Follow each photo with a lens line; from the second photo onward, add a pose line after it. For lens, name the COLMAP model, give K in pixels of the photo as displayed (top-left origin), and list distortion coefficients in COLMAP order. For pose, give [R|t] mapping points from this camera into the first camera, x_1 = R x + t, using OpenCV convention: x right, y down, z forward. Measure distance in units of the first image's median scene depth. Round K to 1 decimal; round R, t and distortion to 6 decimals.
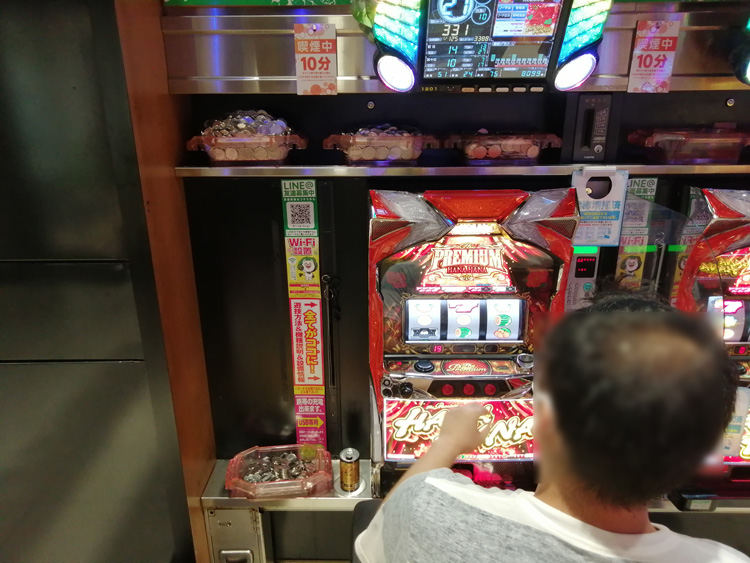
lens RADIAL K [[500.6, 0, 373.4], [0, 500.6, 246.7], [0, 0, 1]] dist [0.013984, 0.000077]
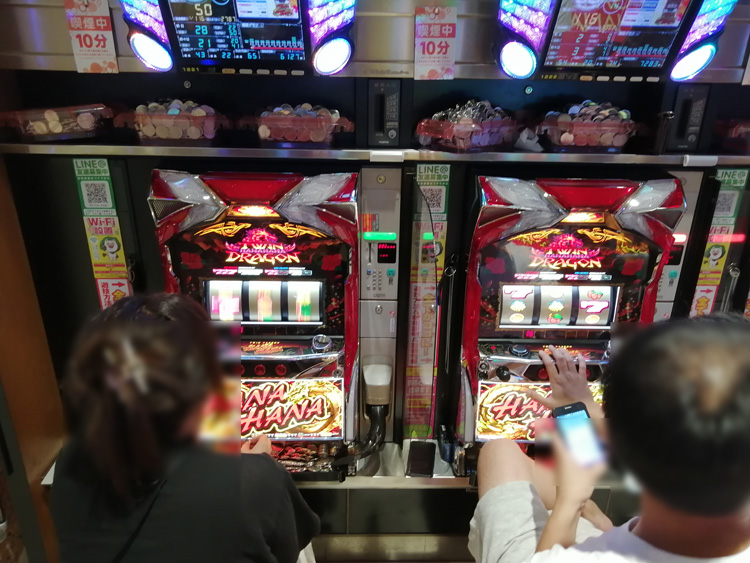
lens RADIAL K [[500.6, 0, 372.7], [0, 500.6, 245.2], [0, 0, 1]] dist [0.013984, 0.000077]
pose [[0.999765, 0.017867, 0.012276, 0.423360], [-0.018174, 0.999515, 0.025297, 0.002613], [-0.011818, -0.025514, 0.999605, -0.009957]]
